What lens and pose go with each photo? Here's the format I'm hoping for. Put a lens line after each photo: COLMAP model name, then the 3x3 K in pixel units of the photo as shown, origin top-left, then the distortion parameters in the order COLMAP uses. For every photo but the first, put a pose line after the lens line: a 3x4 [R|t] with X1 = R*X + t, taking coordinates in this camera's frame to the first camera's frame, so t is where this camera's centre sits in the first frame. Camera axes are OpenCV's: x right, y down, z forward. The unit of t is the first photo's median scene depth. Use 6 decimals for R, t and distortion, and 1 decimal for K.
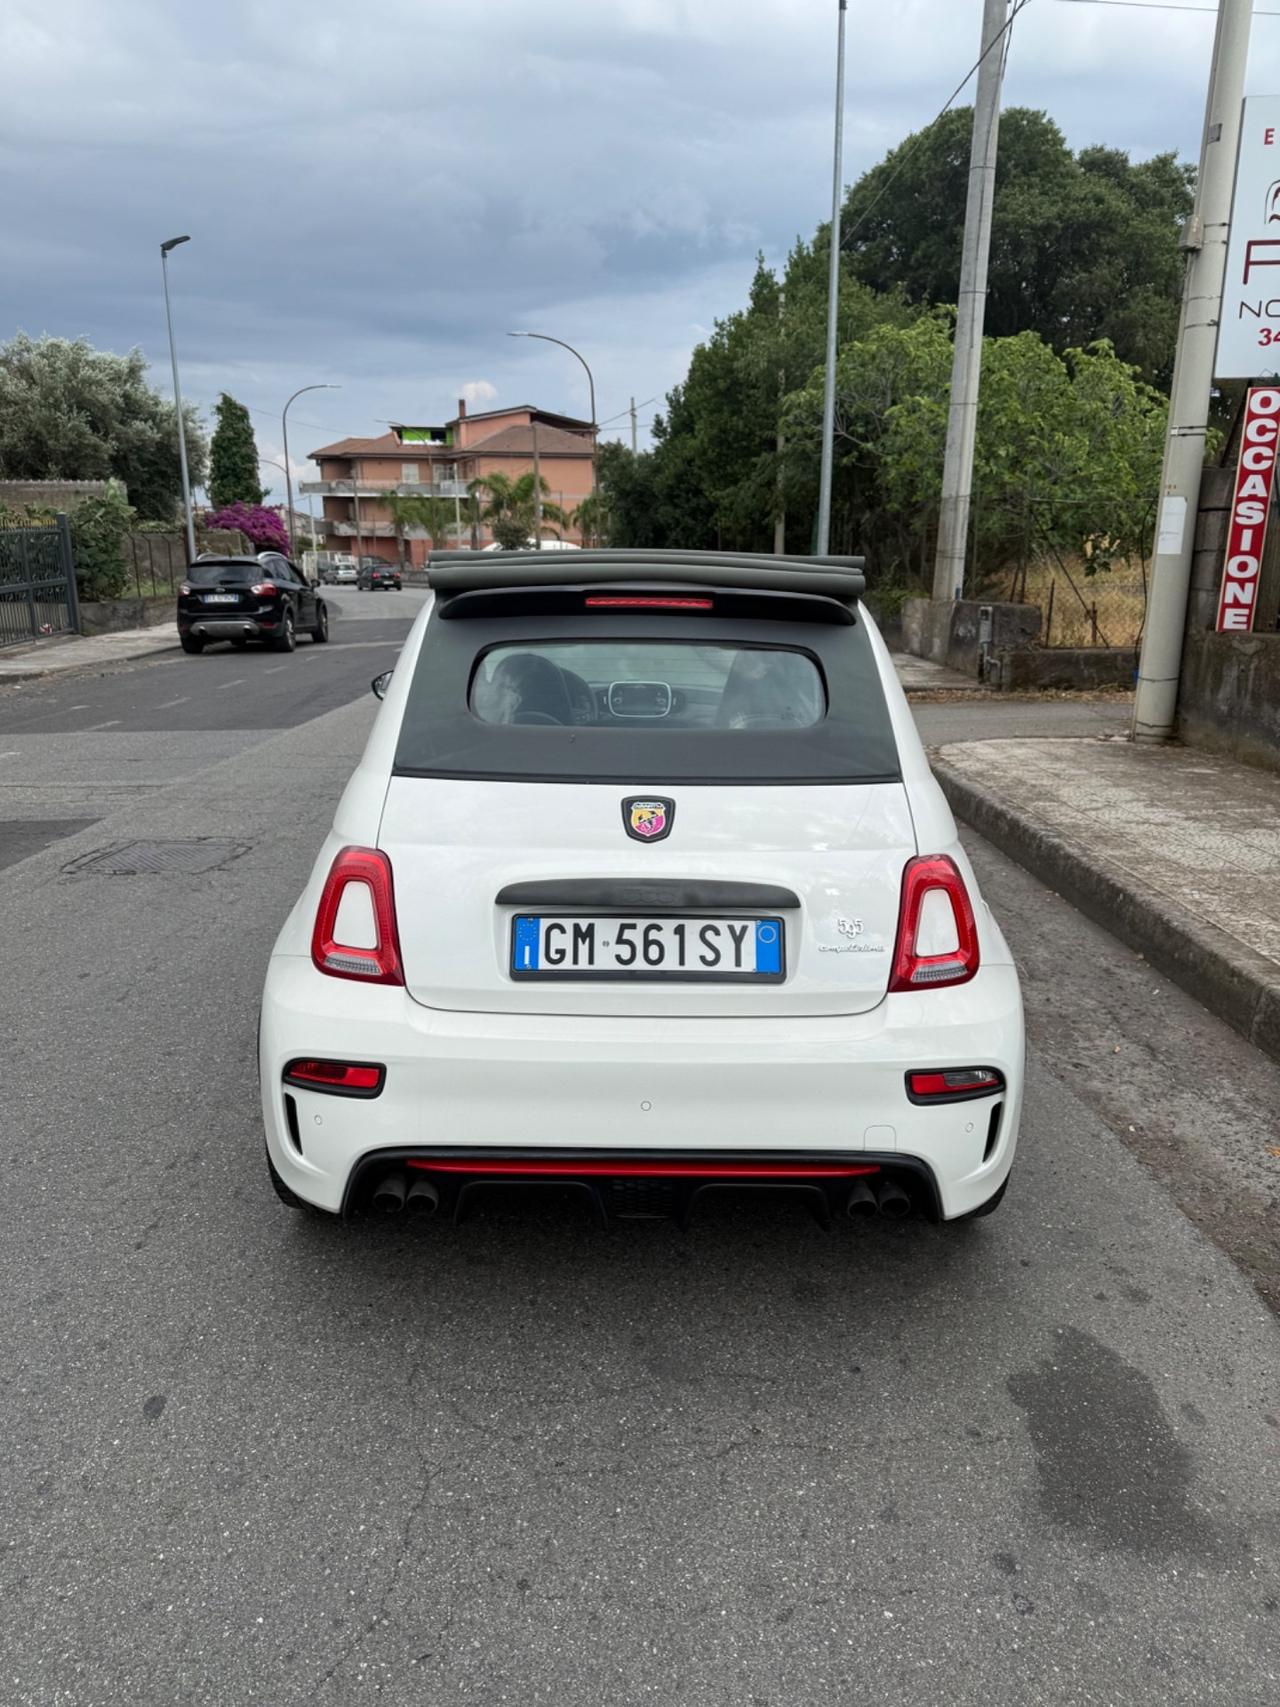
lens RADIAL K [[1191.0, 0, 653.9], [0, 1191.0, 857.2], [0, 0, 1]] dist [0.079226, -0.120177]
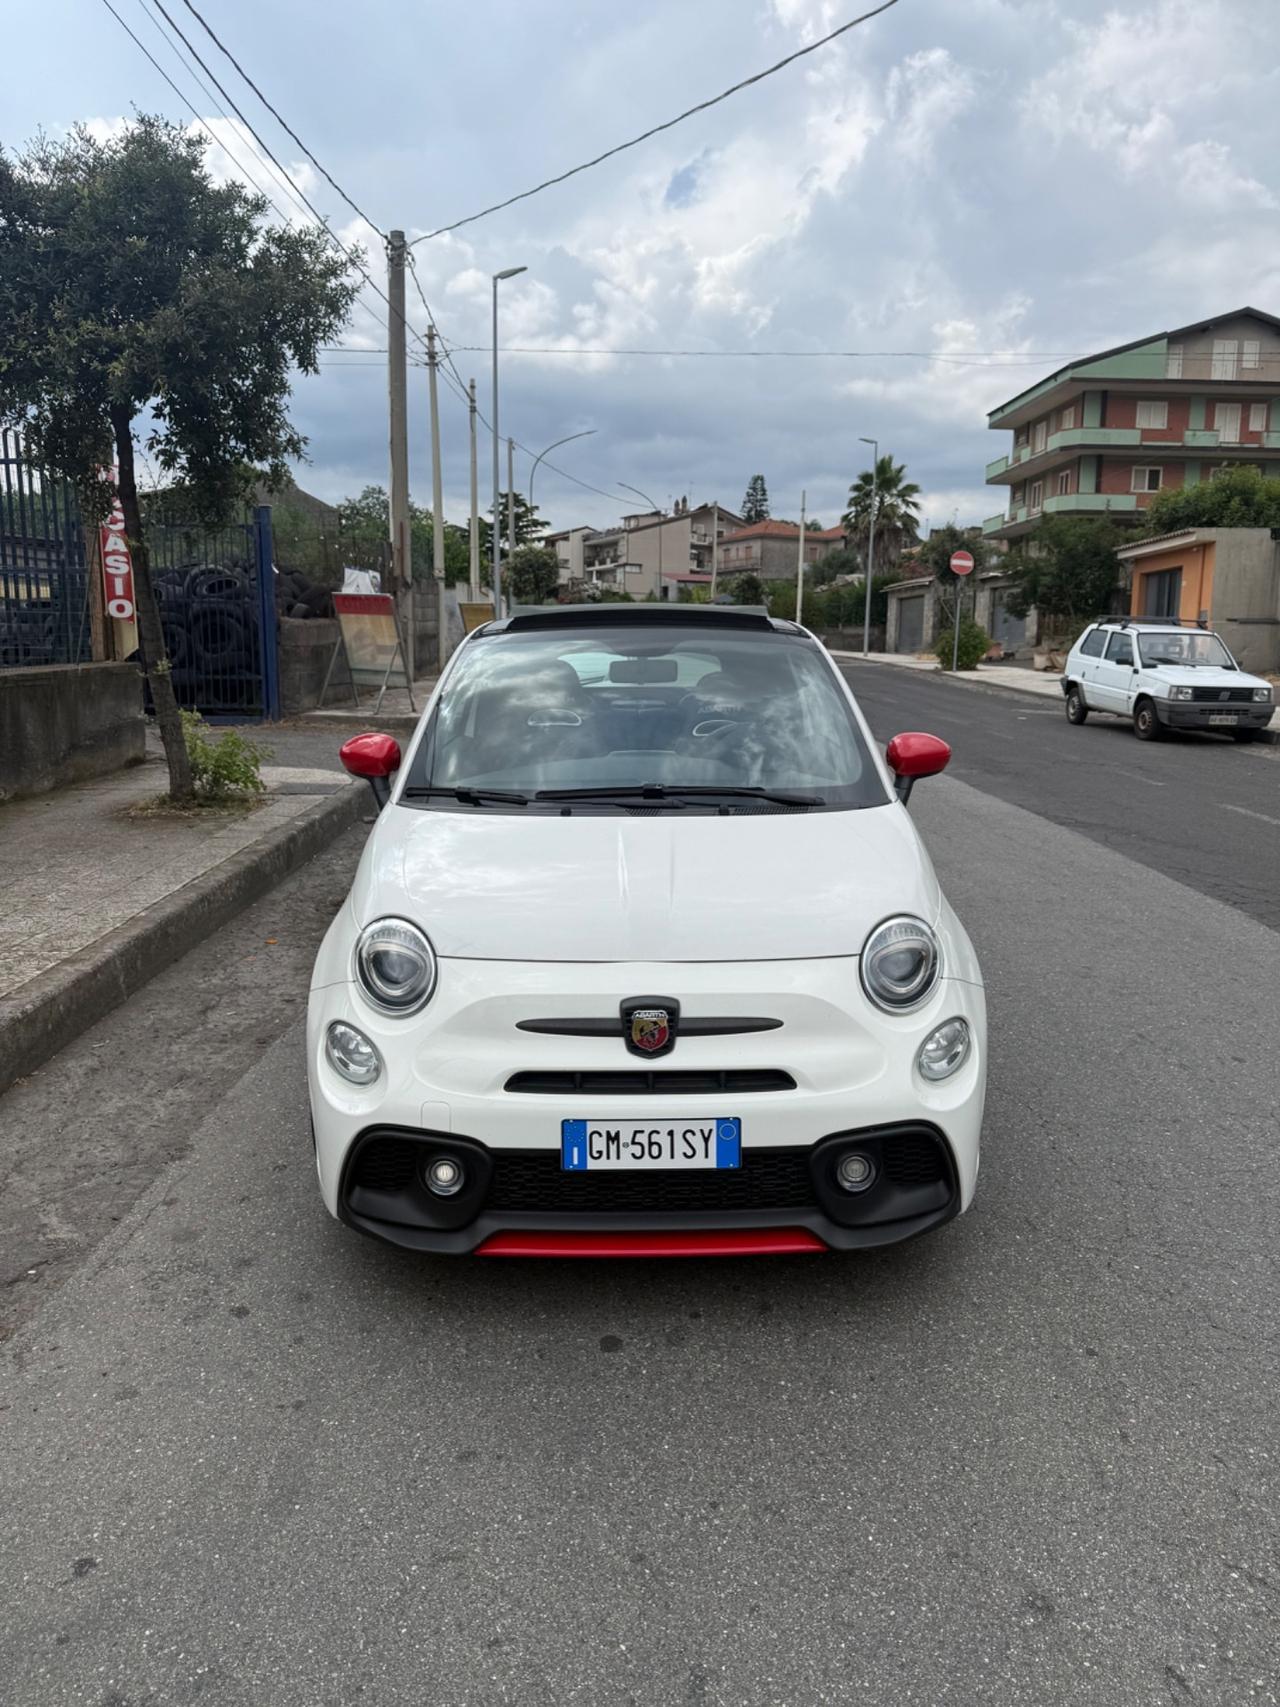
lens RADIAL K [[1206.8, 0, 643.9], [0, 1206.8, 855.0], [0, 0, 1]] dist [0.080603, -0.123385]
pose [[-0.999834, -0.018160, -0.001487, -0.009125], [-0.017095, 0.906726, 0.421373, -0.387736], [-0.006304, 0.421329, -0.906886, 1.597034]]
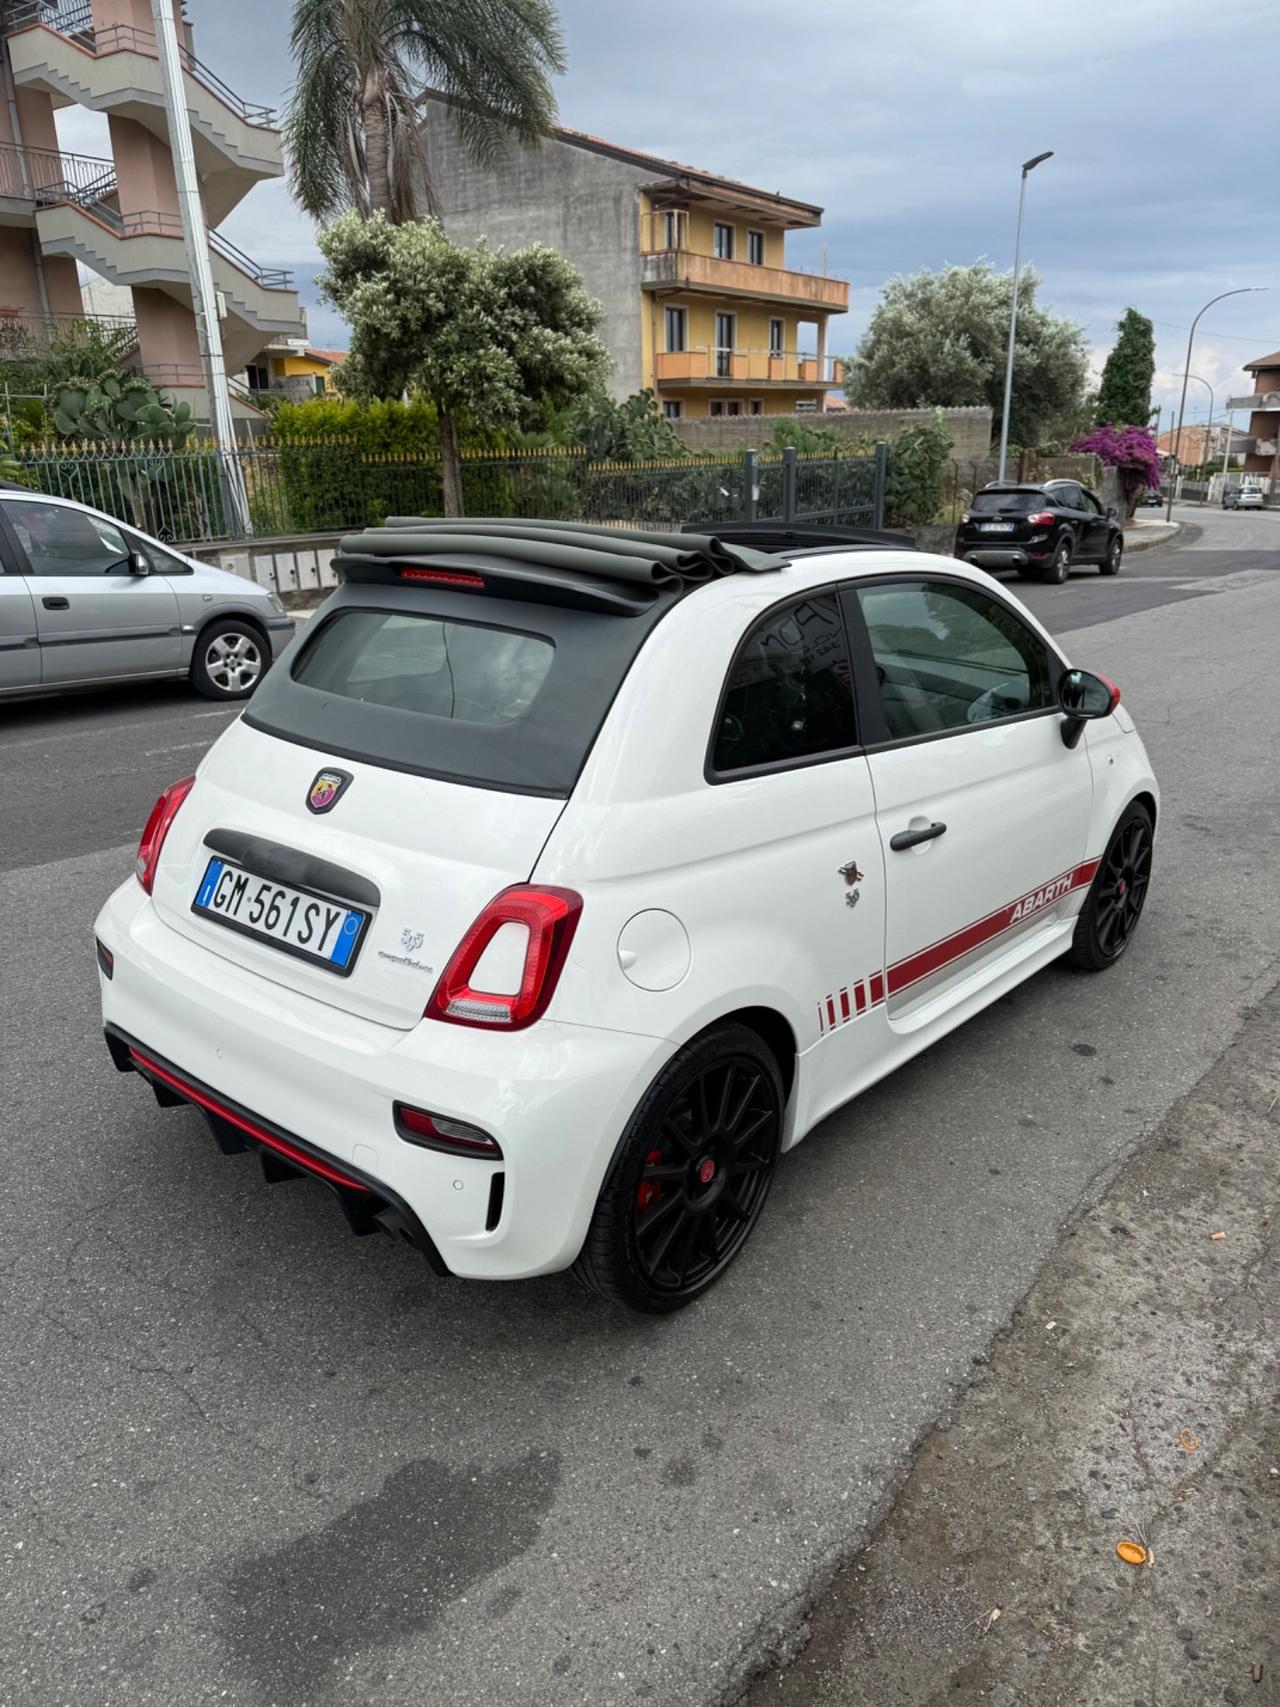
lens RADIAL K [[1212.8, 0, 640.7], [0, 1212.8, 846.7], [0, 0, 1]] dist [0.020535, -0.023928]
pose [[0.759881, 0.191591, -0.621187, 0.418912], [-0.160819, 0.981283, 0.105929, -0.067941], [0.629855, 0.019405, 0.776470, 0.176891]]
